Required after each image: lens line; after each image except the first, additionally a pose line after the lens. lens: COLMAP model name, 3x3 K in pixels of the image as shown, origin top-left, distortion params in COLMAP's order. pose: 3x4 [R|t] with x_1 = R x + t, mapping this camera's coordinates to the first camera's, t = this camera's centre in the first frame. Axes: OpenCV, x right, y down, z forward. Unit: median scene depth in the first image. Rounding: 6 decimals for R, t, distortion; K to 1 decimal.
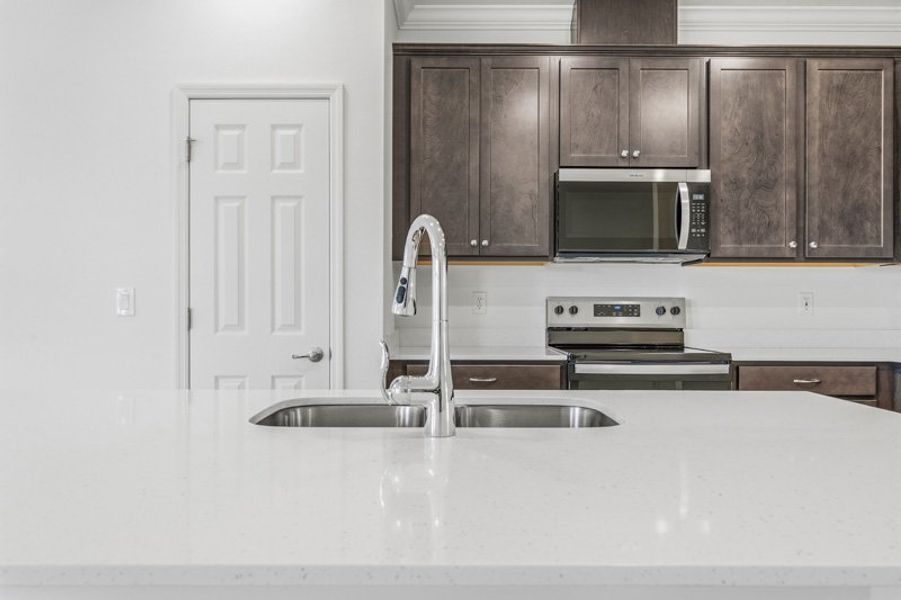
lens RADIAL K [[615.4, 0, 450.1], [0, 615.4, 302.5], [0, 0, 1]] dist [0.003519, -0.001223]
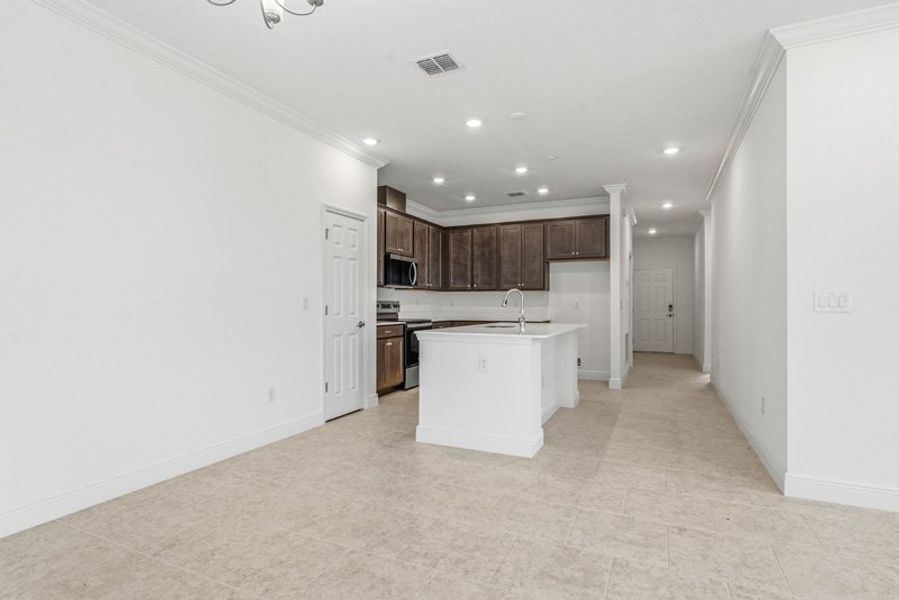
lens RADIAL K [[451.3, 0, 449.0], [0, 451.3, 303.4], [0, 0, 1]] dist [-0.003530, -0.000265]
pose [[0.430705, 0.001226, 0.902492, -1.458675], [-0.005535, 0.999984, 0.001283, -0.002965], [-0.902476, -0.005548, 0.430704, -0.081592]]
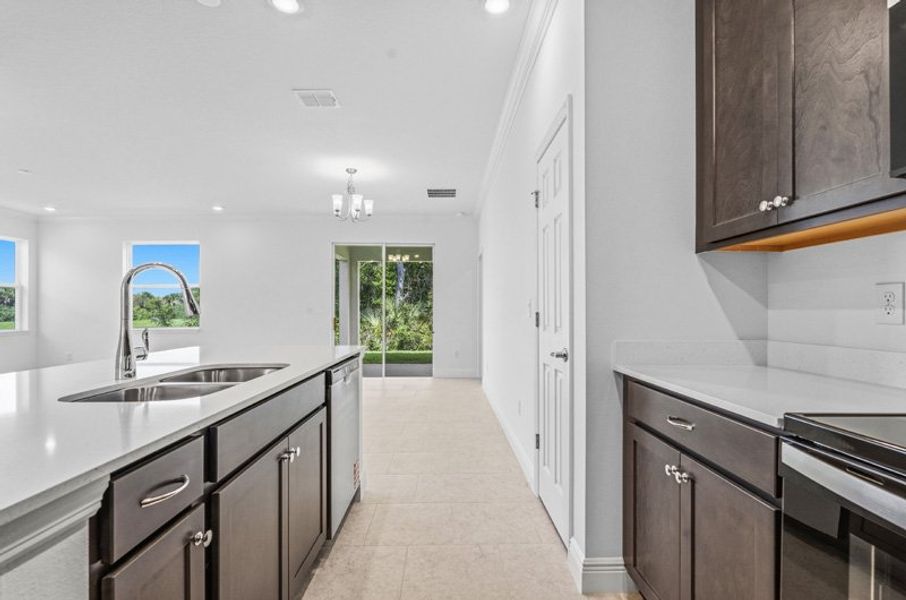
lens RADIAL K [[412.4, 0, 454.9], [0, 412.4, 309.5], [0, 0, 1]] dist [-0.001553, -0.000419]
pose [[0.016991, -0.003802, -0.999848, 0.440105], [0.007025, 0.999969, -0.003683, 0.004832], [0.999831, -0.006961, 0.017017, 0.684895]]
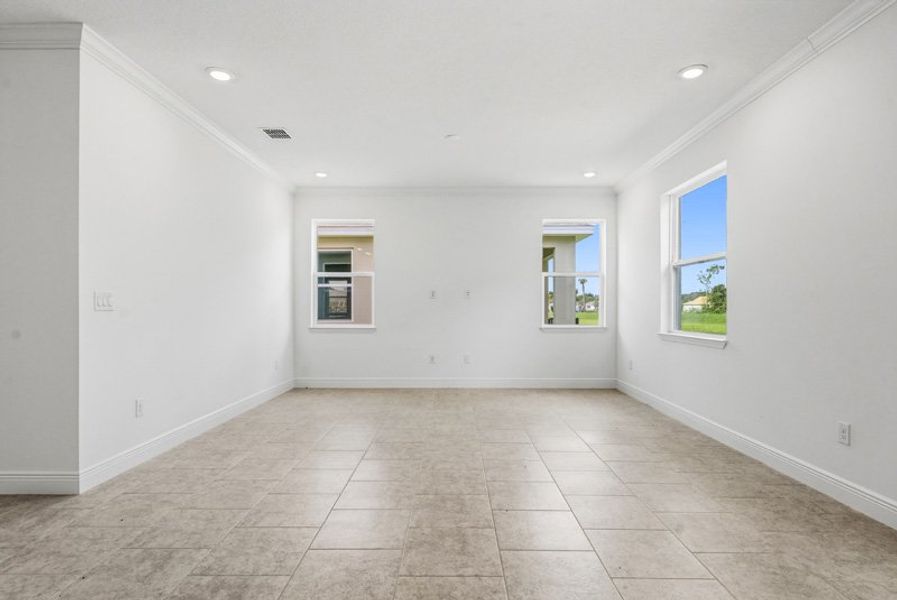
lens RADIAL K [[494.1, 0, 448.4], [0, 494.1, 303.5], [0, 0, 1]] dist [-0.003077, -0.000702]
pose [[-0.999871, -0.000147, 0.016082, -1.123594], [-0.000309, 0.999949, -0.010066, 0.006872], [-0.016080, -0.010070, -0.999820, 0.640937]]
